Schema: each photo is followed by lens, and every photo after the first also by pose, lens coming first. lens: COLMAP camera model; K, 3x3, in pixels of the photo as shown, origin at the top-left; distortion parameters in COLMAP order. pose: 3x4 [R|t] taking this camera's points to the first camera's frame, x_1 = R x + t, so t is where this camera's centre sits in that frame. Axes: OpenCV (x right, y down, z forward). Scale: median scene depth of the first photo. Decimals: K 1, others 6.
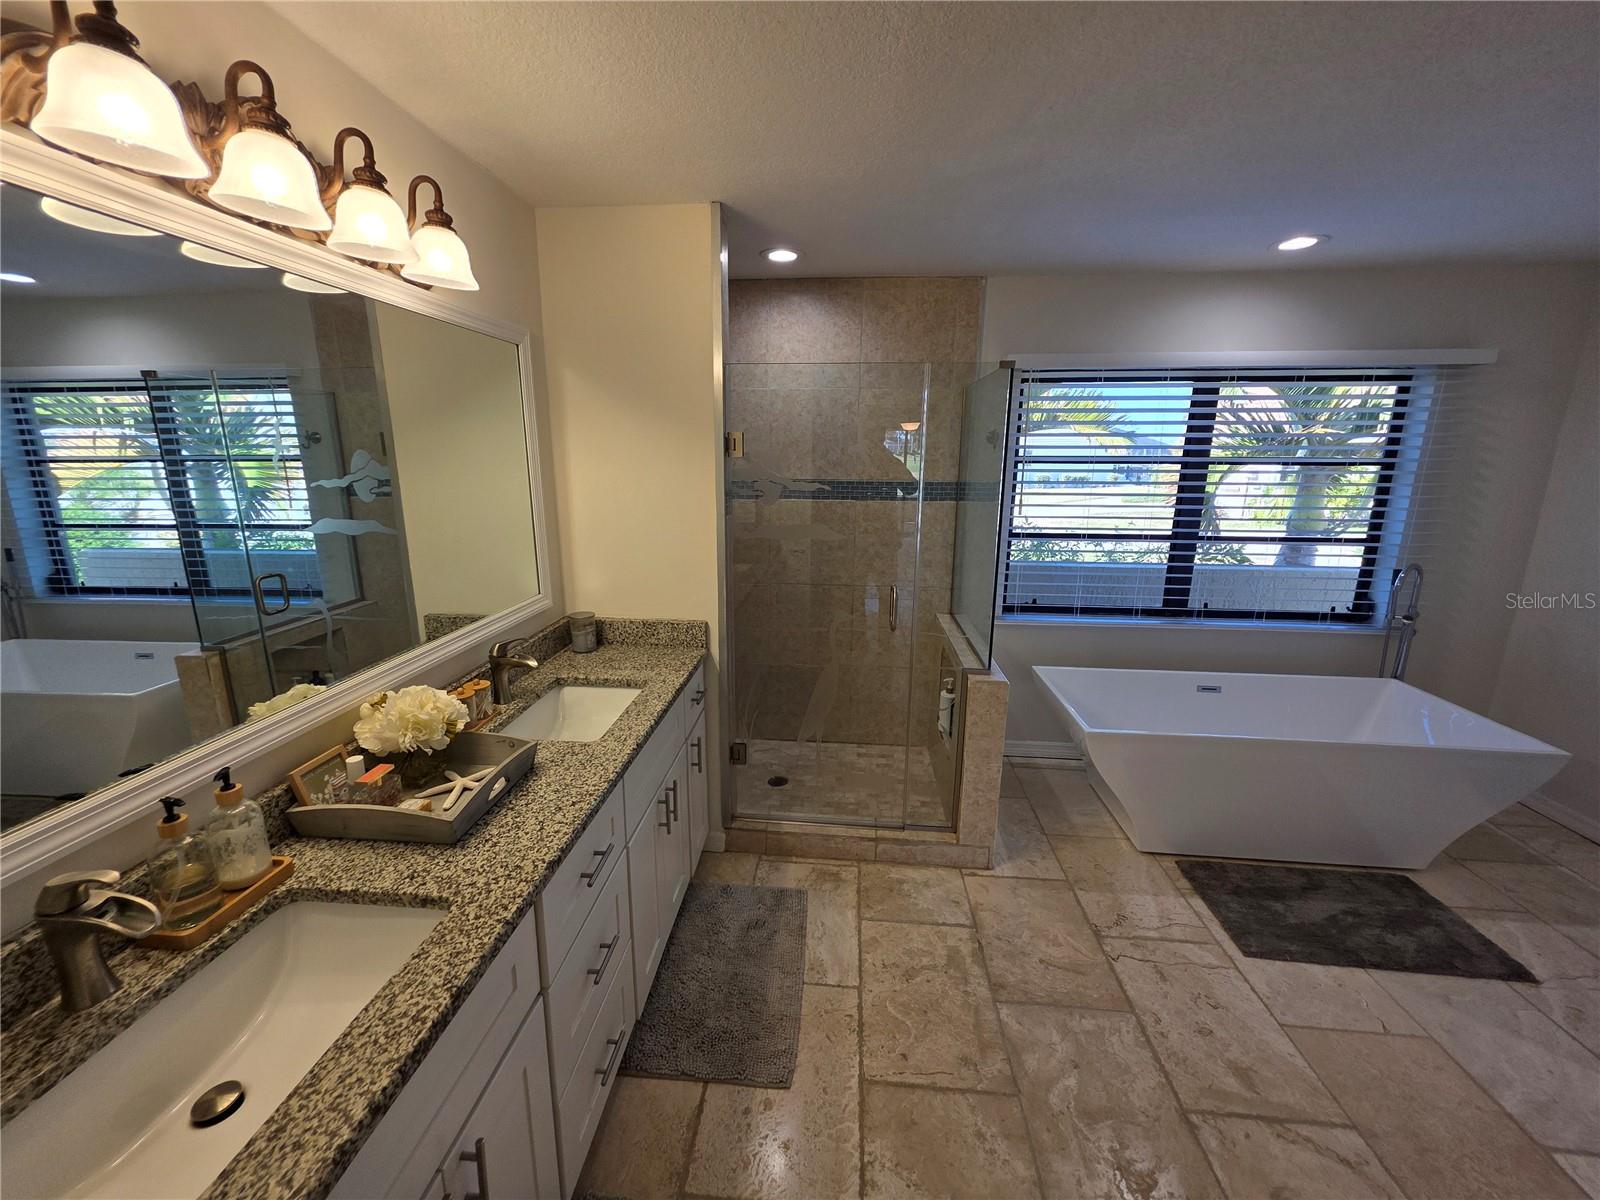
lens RADIAL K [[636.8, 0, 794.4], [0, 636.8, 593.5], [0, 0, 1]] dist [0.000572, 0.000283]
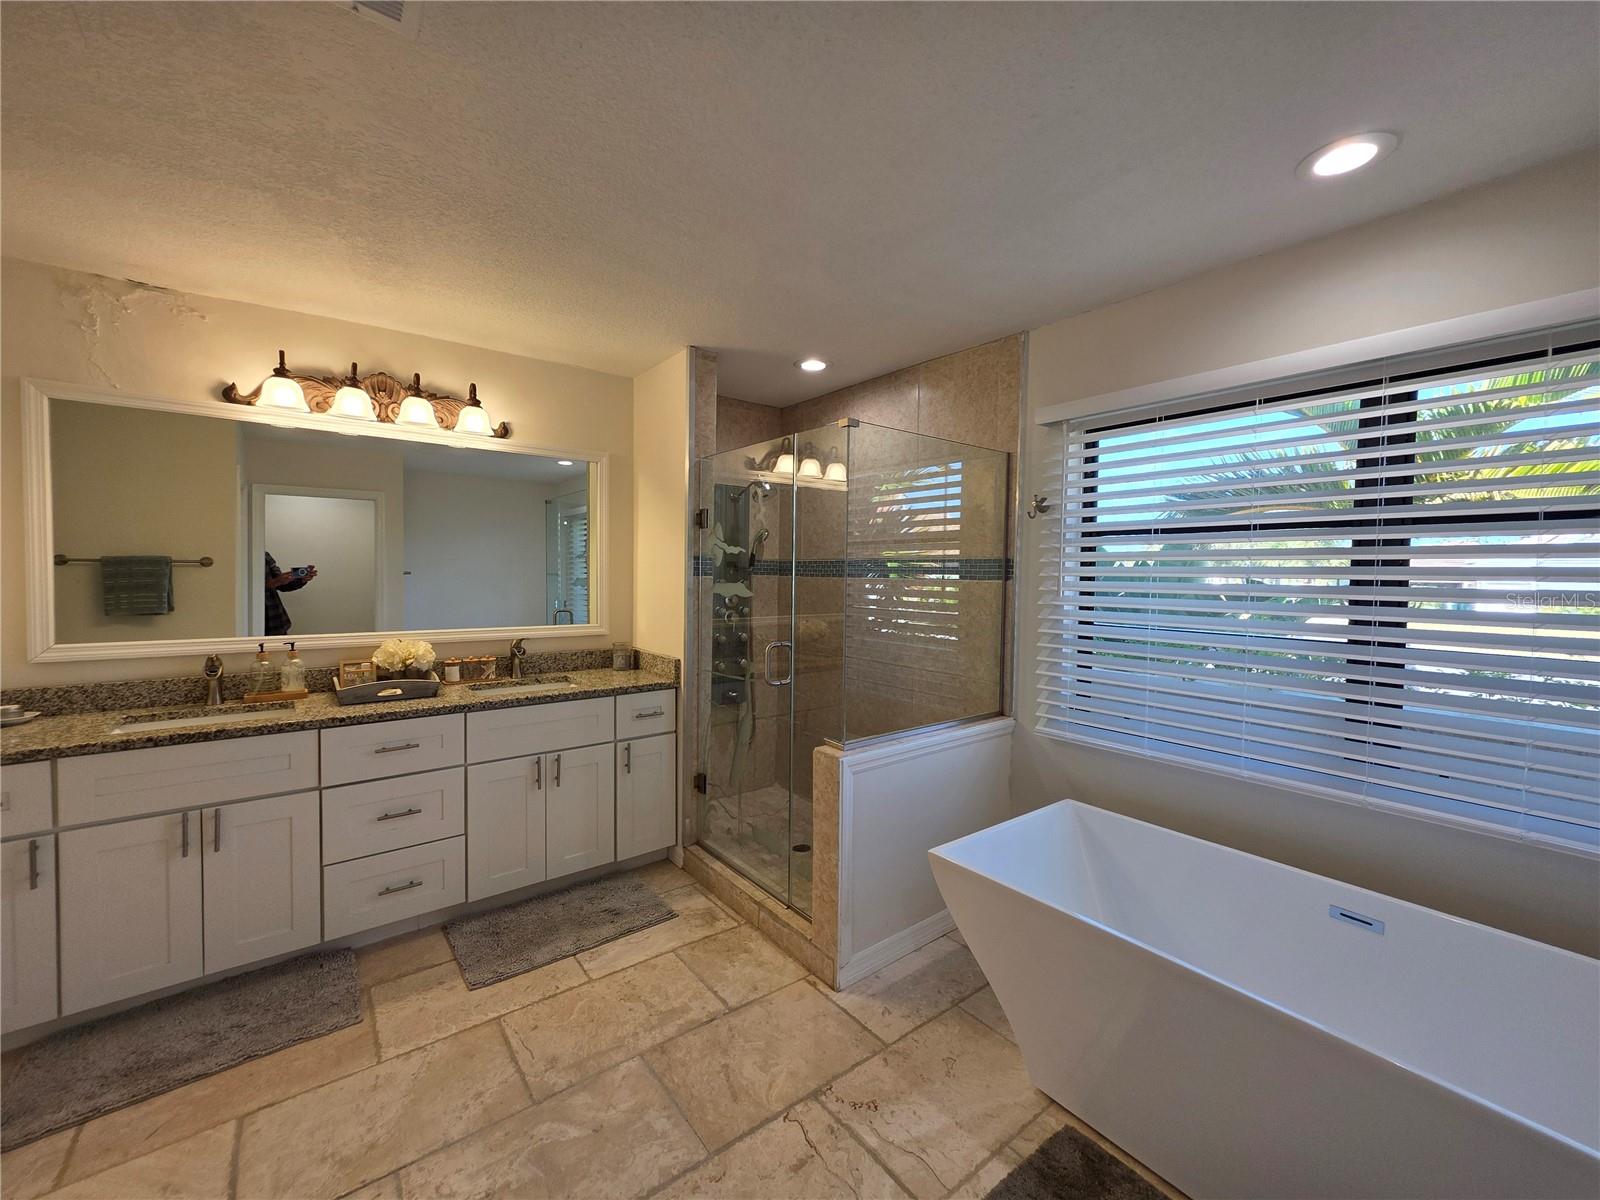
lens RADIAL K [[636.8, 0, 794.4], [0, 636.8, 593.5], [0, 0, 1]] dist [0.000572, 0.000283]
pose [[0.686464, 0.028333, -0.726612, 0.877018], [-0.171279, 0.977426, -0.123702, 0.034569], [0.706705, 0.209370, 0.675820, 0.287028]]
